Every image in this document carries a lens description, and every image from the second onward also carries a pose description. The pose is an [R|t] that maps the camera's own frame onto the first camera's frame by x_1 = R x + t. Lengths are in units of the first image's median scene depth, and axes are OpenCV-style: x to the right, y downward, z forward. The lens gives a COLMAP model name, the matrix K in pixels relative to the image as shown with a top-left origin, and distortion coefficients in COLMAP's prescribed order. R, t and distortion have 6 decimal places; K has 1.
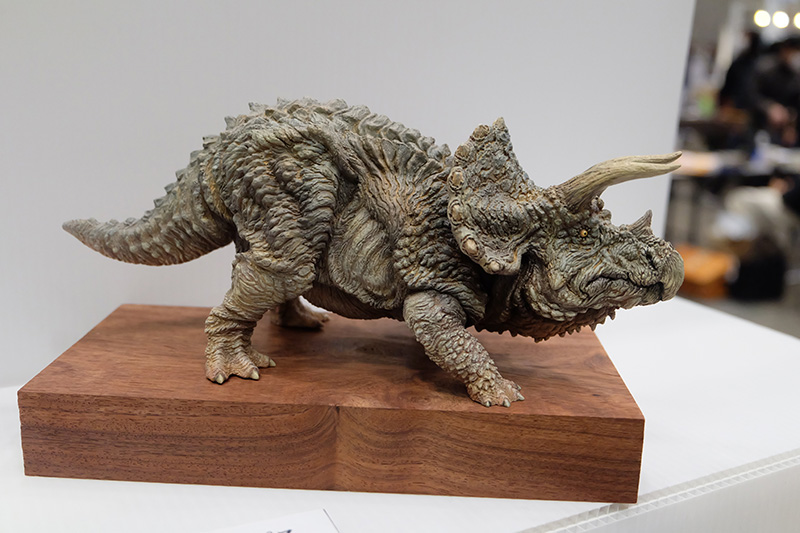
lens RADIAL K [[868.3, 0, 400.0], [0, 868.3, 266.5], [0, 0, 1]] dist [-0.047956, 0.027408]
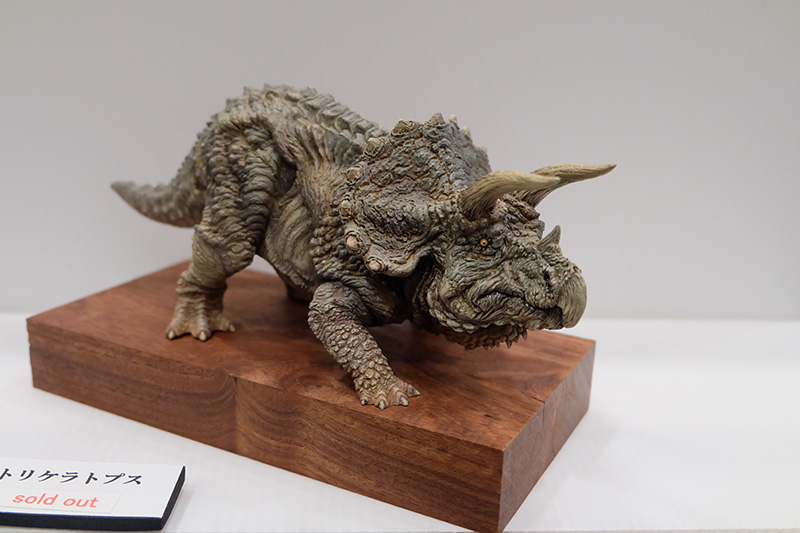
lens RADIAL K [[868.3, 0, 400.0], [0, 868.3, 266.5], [0, 0, 1]] dist [-0.047956, 0.027408]
pose [[0.898065, 0.125894, -0.421462, 0.526983], [-0.108006, 0.991946, 0.066159, -0.064969], [0.426396, -0.013895, 0.904430, 0.115281]]
